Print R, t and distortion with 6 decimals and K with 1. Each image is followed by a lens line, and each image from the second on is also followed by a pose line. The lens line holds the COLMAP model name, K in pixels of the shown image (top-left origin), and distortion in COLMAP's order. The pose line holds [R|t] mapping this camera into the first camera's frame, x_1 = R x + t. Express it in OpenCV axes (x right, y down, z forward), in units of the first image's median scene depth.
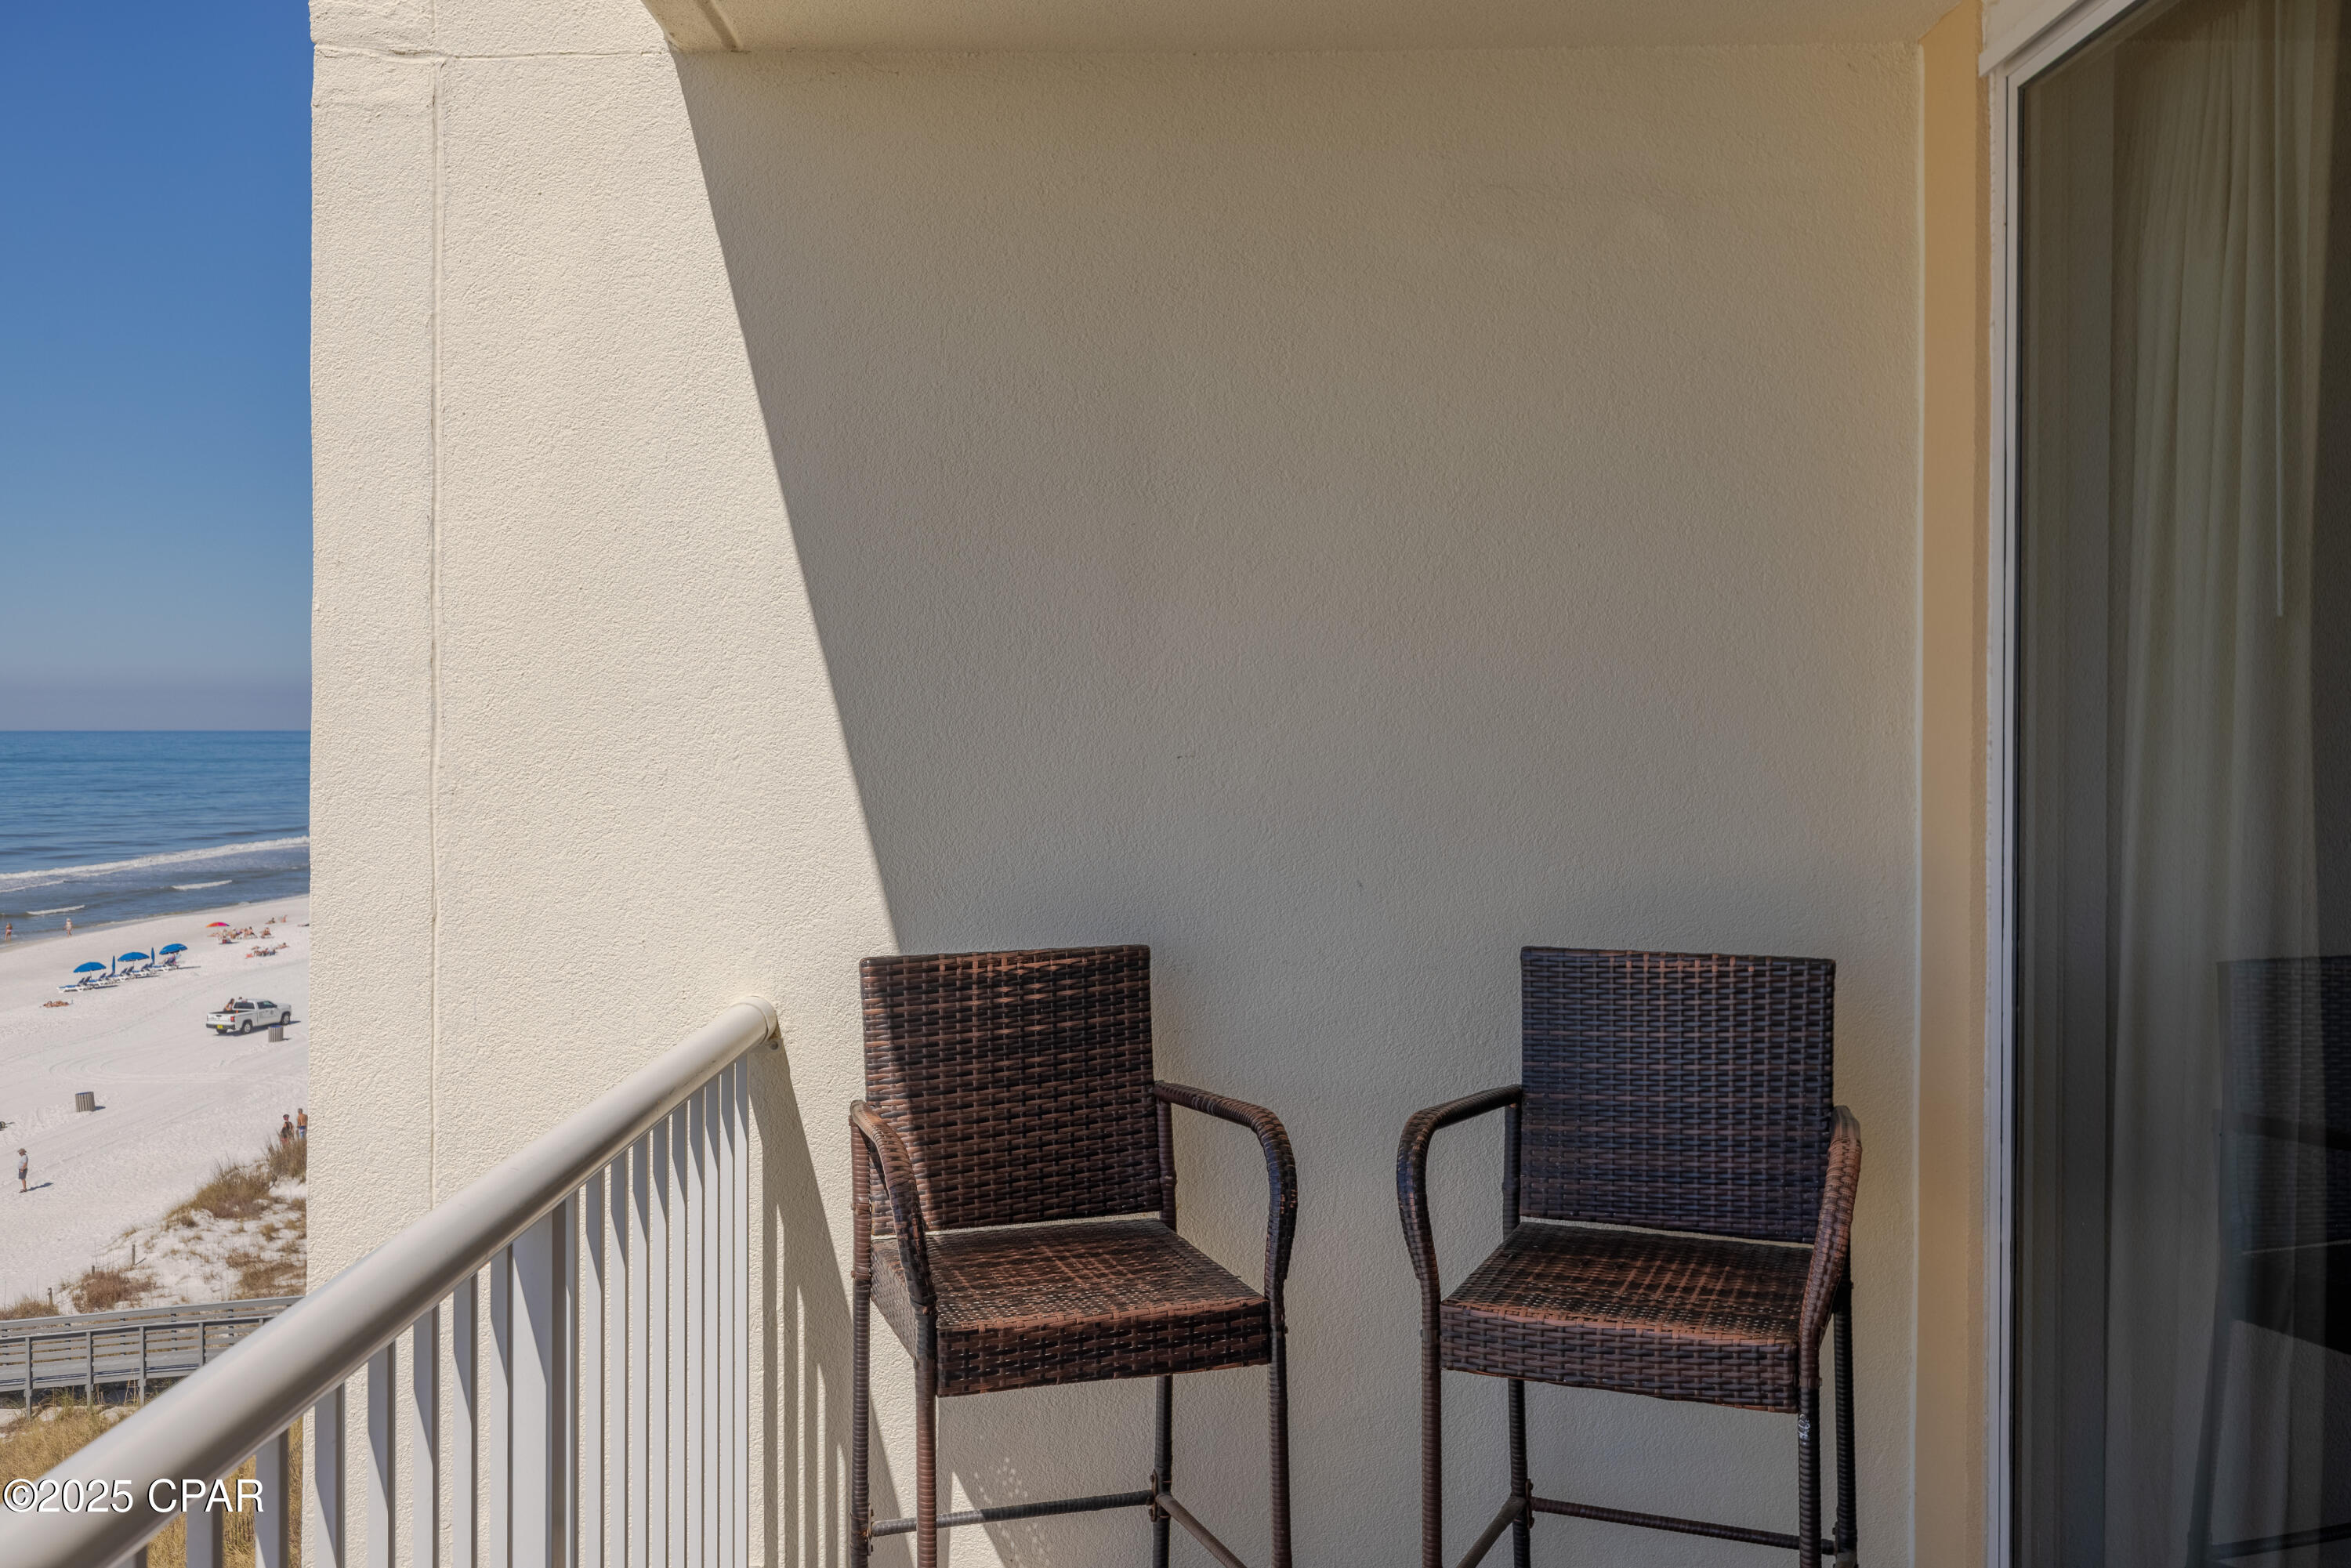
lens RADIAL K [[2282.2, 0, 1156.7], [0, 2282.2, 790.7], [0, 0, 1]] dist [-0.010623, 0.000000]
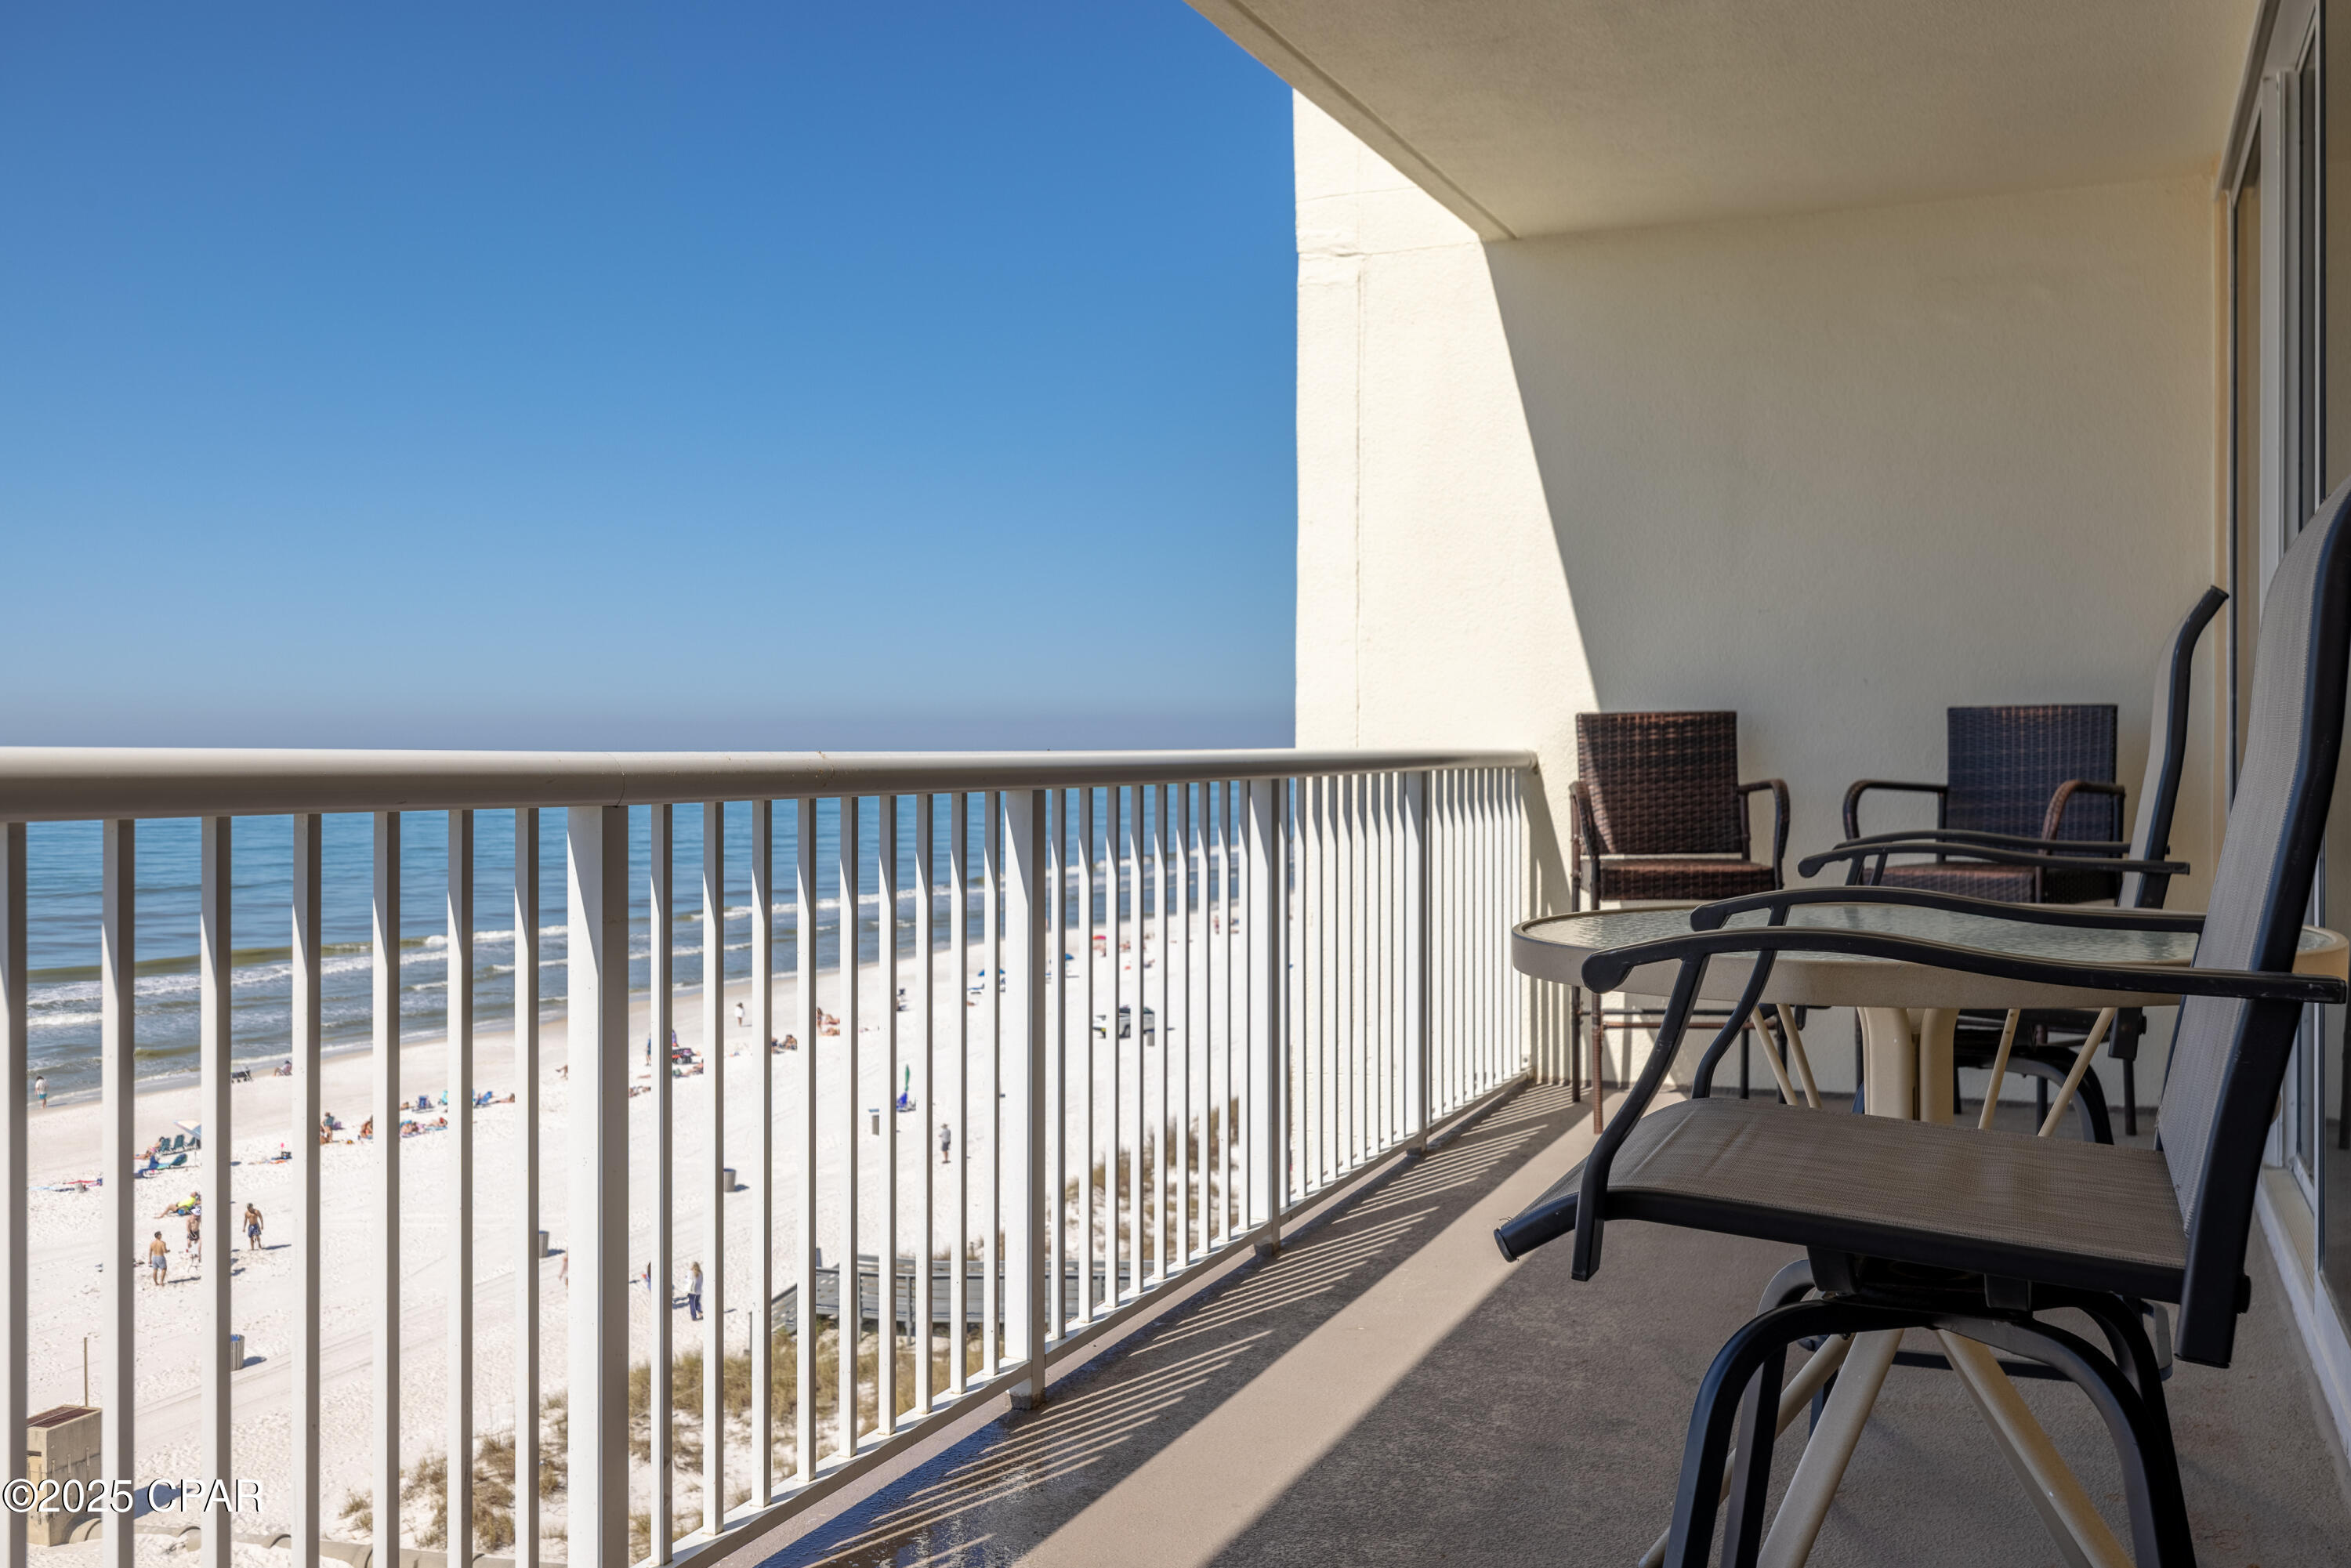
lens RADIAL K [[2366.1, 0, 1160.0], [0, 2366.1, 774.1], [0, 0, 1]] dist [0.023935, 0.000000]
pose [[0.935683, -0.002545, -0.352833, 0.242079], [-0.001512, 0.999936, -0.011221, 0.144765], [0.352839, 0.011033, 0.935619, -0.974973]]
